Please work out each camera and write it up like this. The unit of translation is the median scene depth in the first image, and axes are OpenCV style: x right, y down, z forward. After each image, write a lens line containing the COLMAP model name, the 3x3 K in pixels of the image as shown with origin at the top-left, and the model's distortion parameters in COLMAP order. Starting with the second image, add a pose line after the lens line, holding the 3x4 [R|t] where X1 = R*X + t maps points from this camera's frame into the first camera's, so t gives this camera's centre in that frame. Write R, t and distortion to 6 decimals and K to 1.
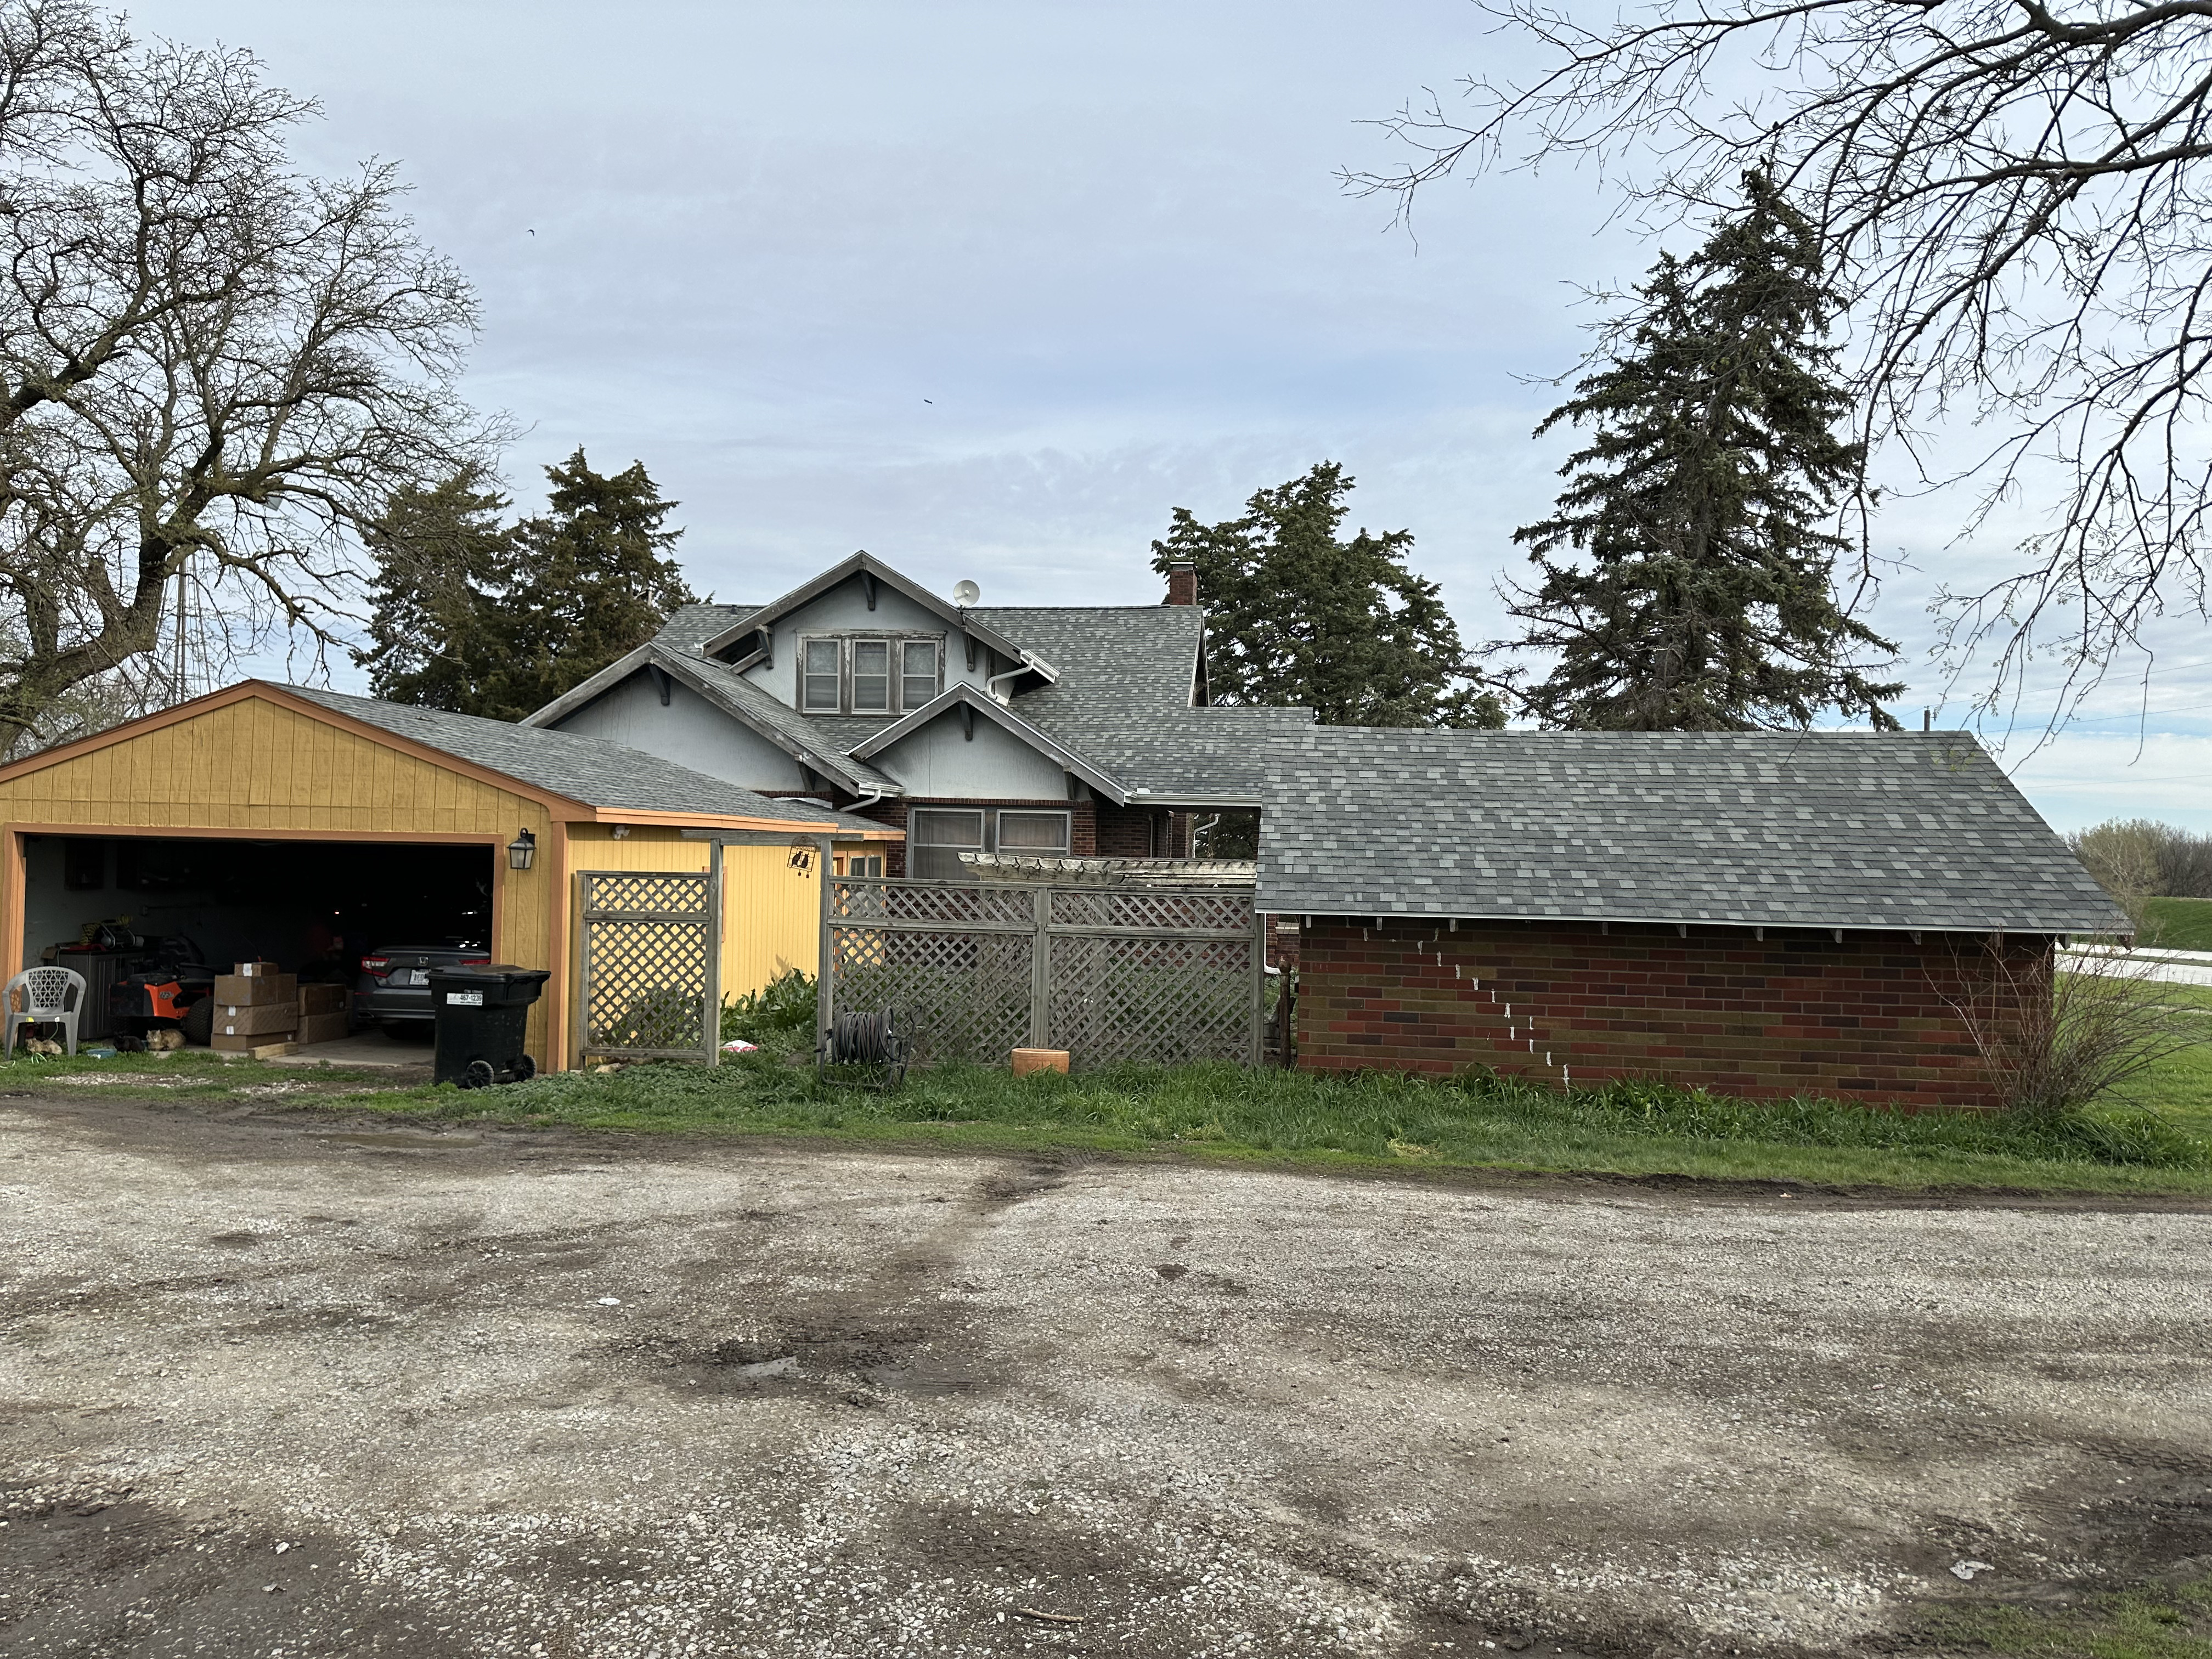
lens RADIAL K [[1520.6, 0, 1106.0], [0, 1520.6, 829.5], [0, 0, 1]] dist [0.098744, -0.142453]
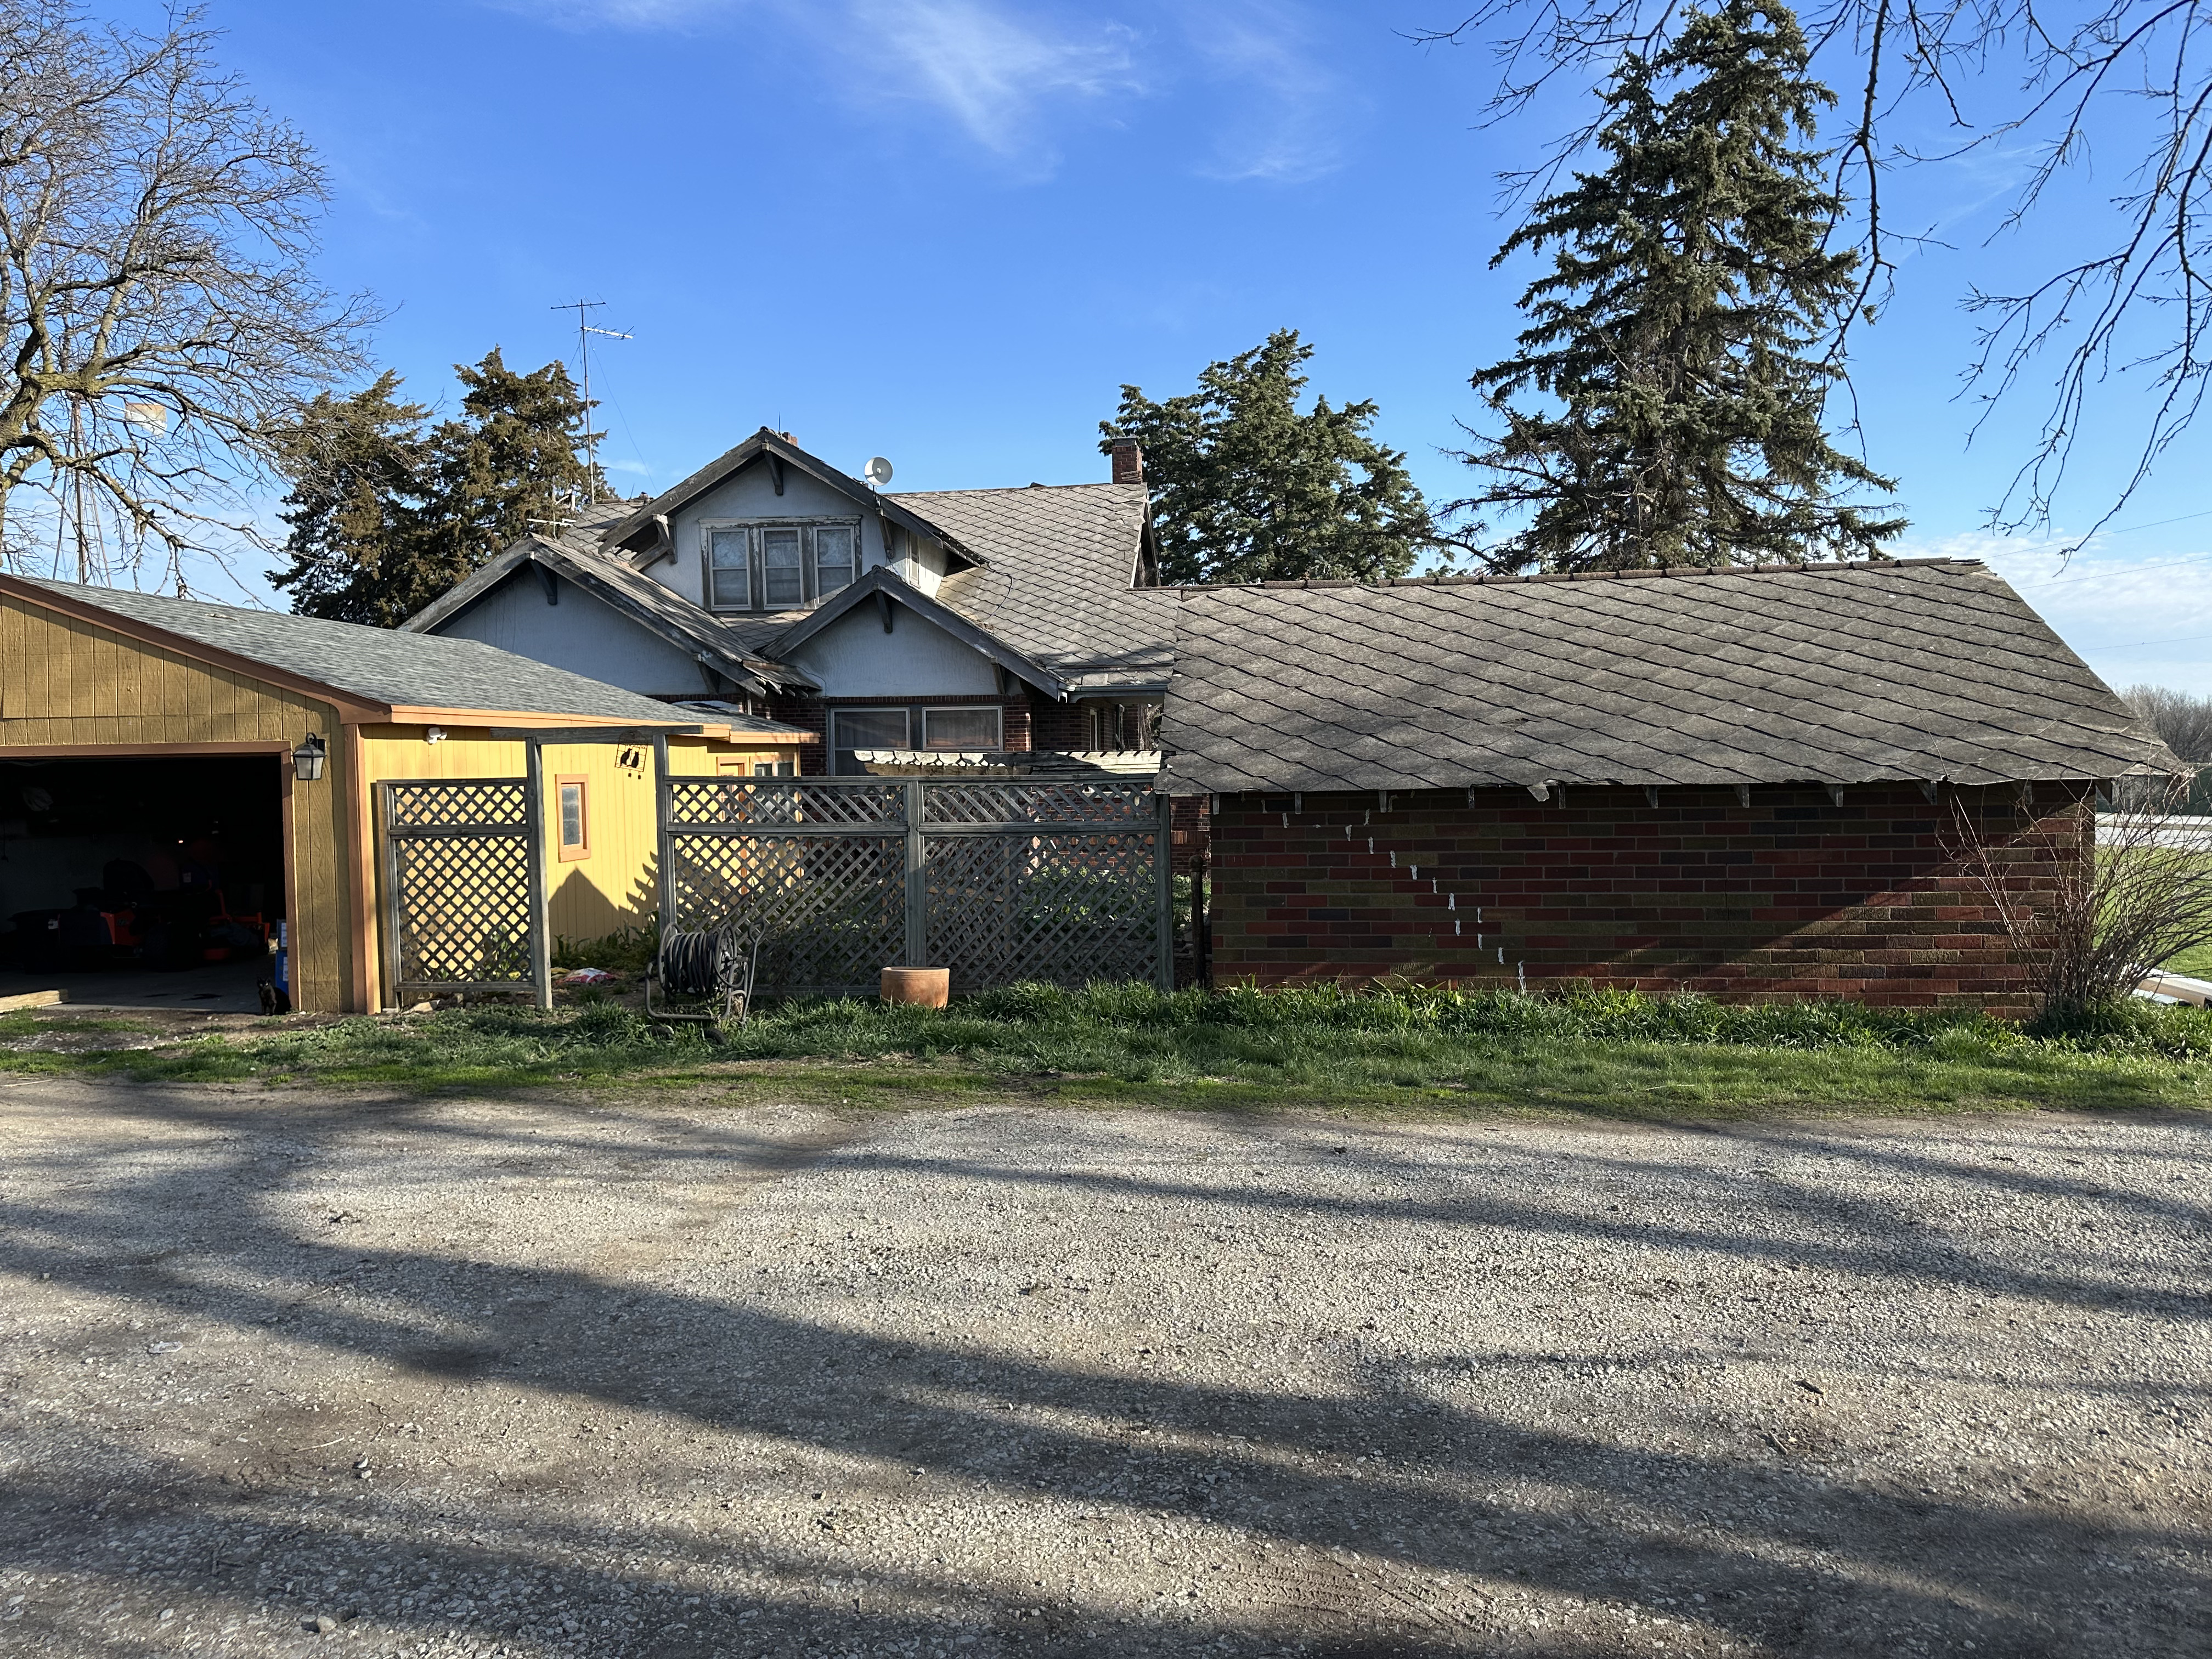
lens RADIAL K [[1537.2, 0, 1081.8], [0, 1537.2, 806.4], [0, 0, 1]] dist [0.066231, -0.081865]
pose [[0.999294, -0.036950, -0.006764, 0.034097], [0.037218, 0.998297, 0.044915, 0.010158], [0.005092, -0.045135, 0.998968, 0.076490]]
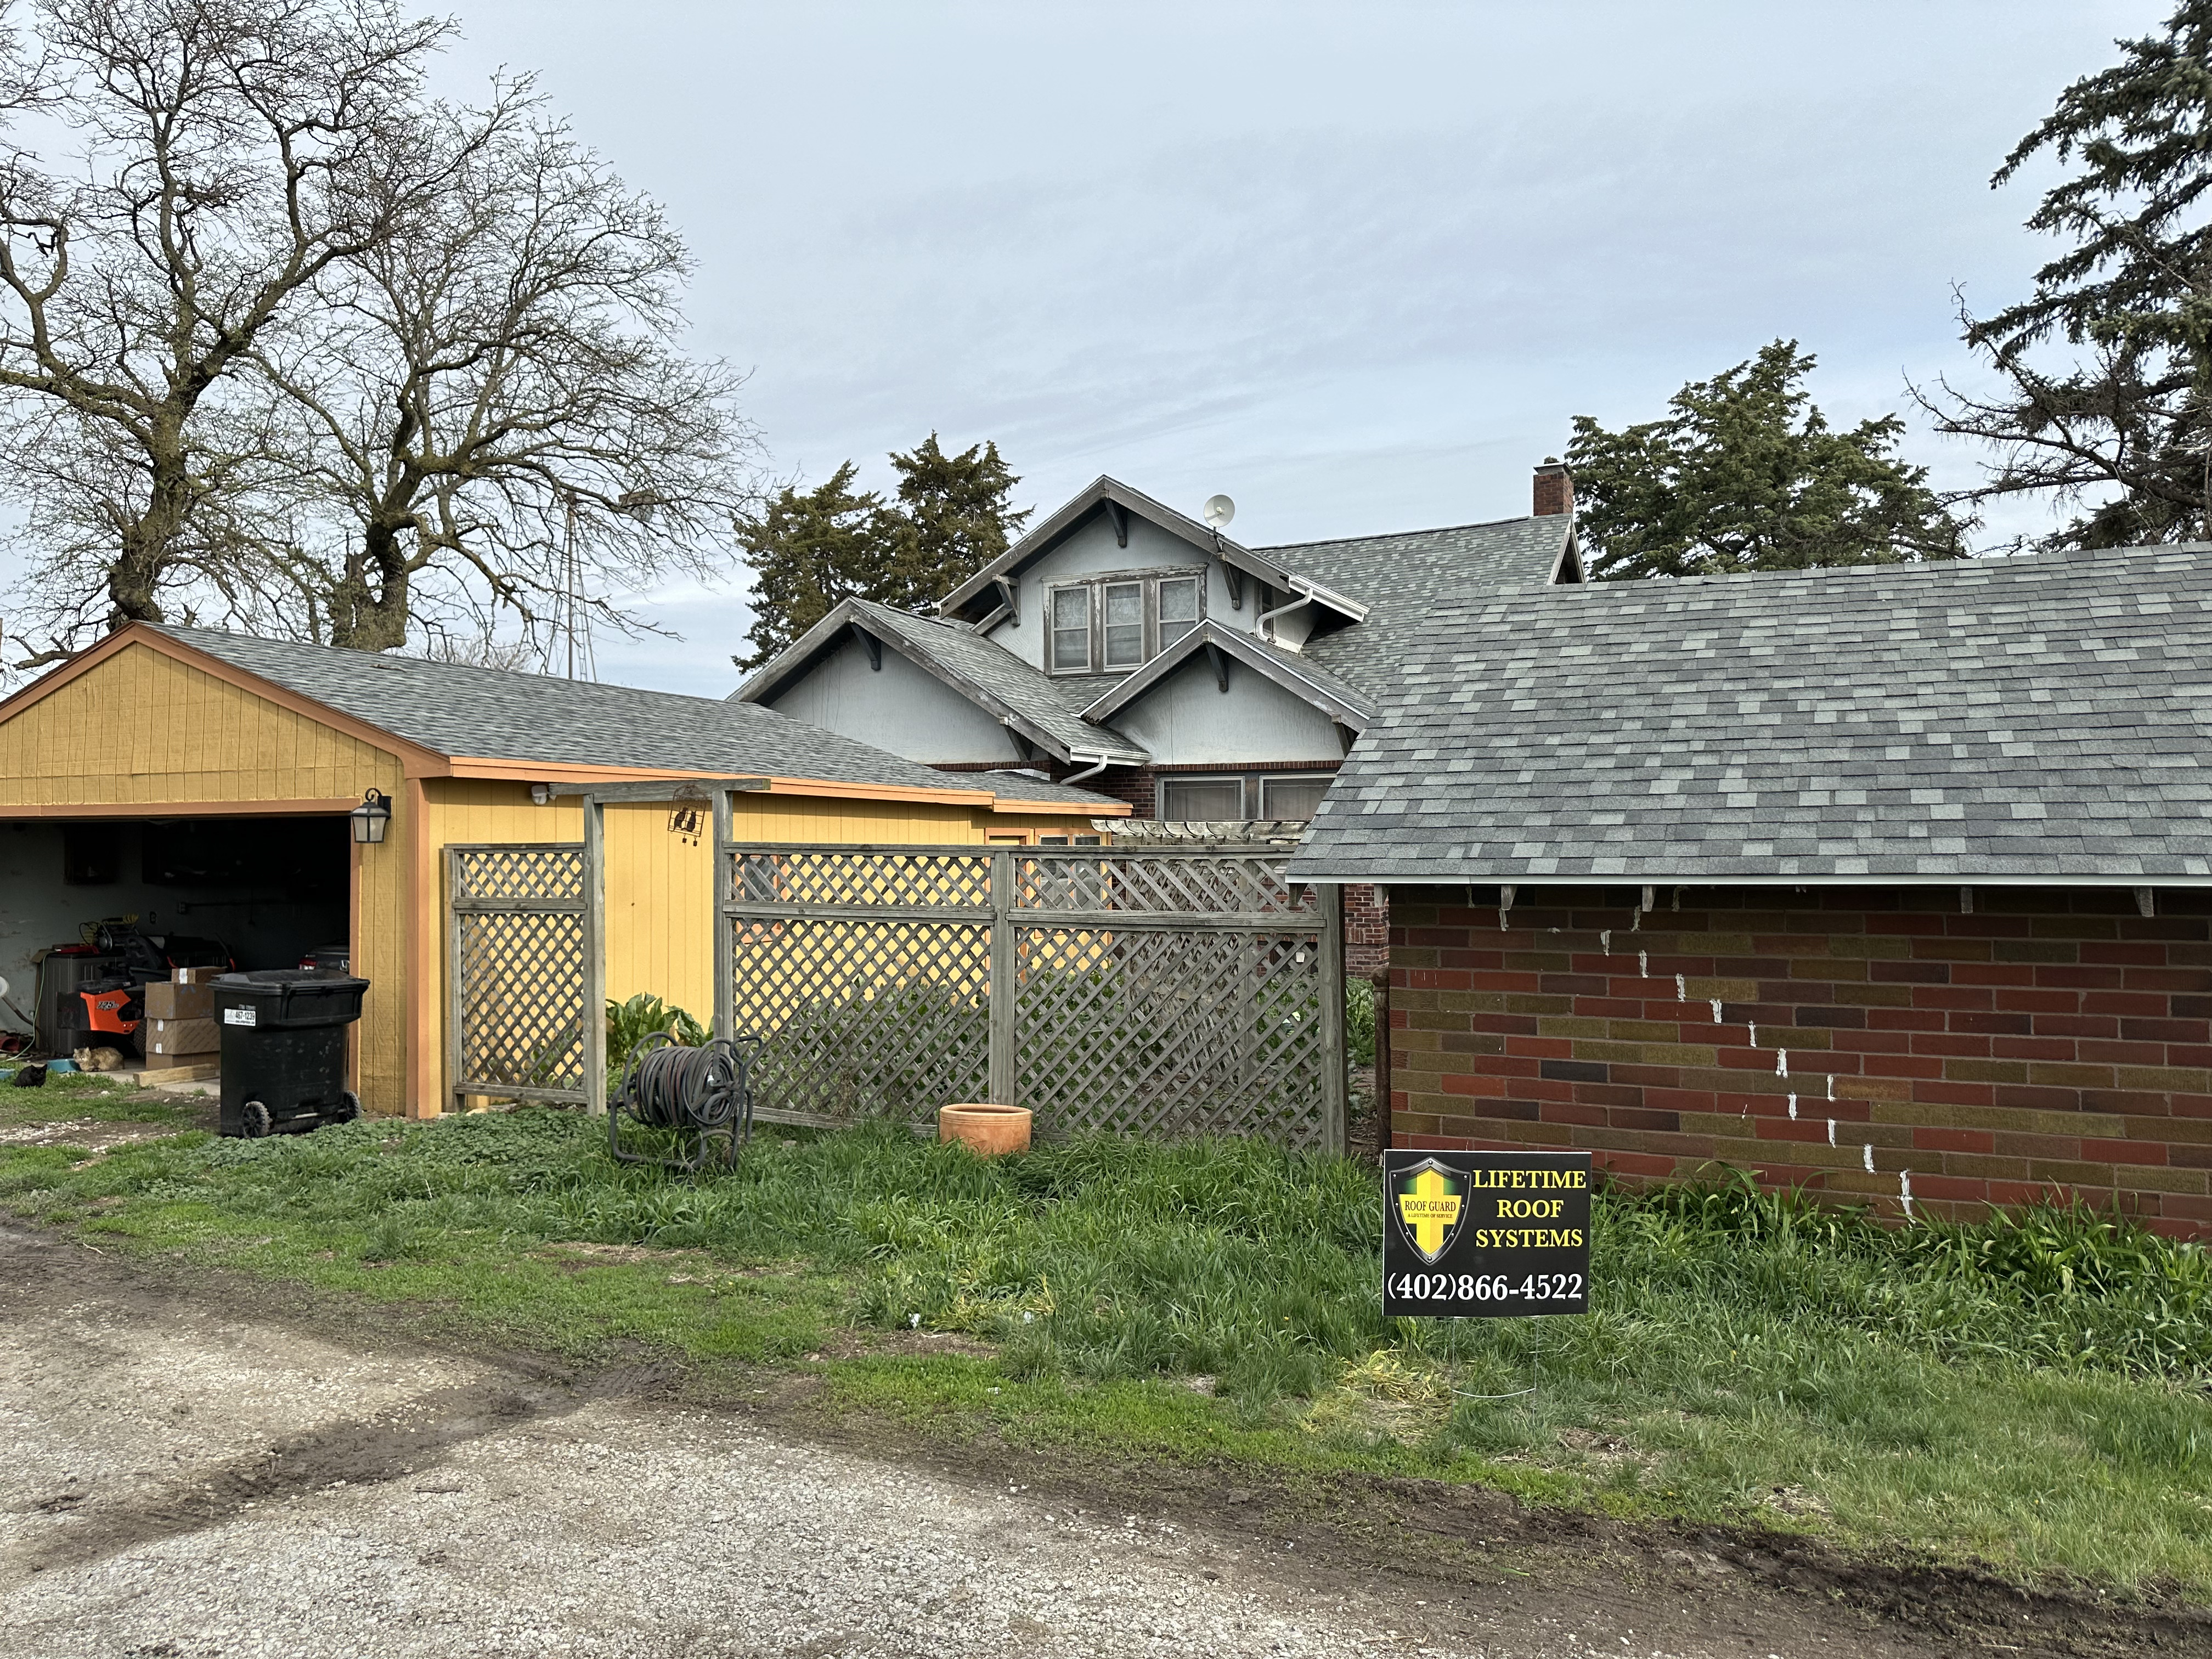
lens RADIAL K [[1542.5, 0, 1080.2], [0, 1542.5, 823.0], [0, 0, 1]] dist [0.096021, -0.133593]
pose [[0.946961, -0.029456, -0.319995, 0.112982], [0.028043, 0.999566, -0.009022, 0.018933], [0.320122, -0.000430, 0.947376, 0.226335]]
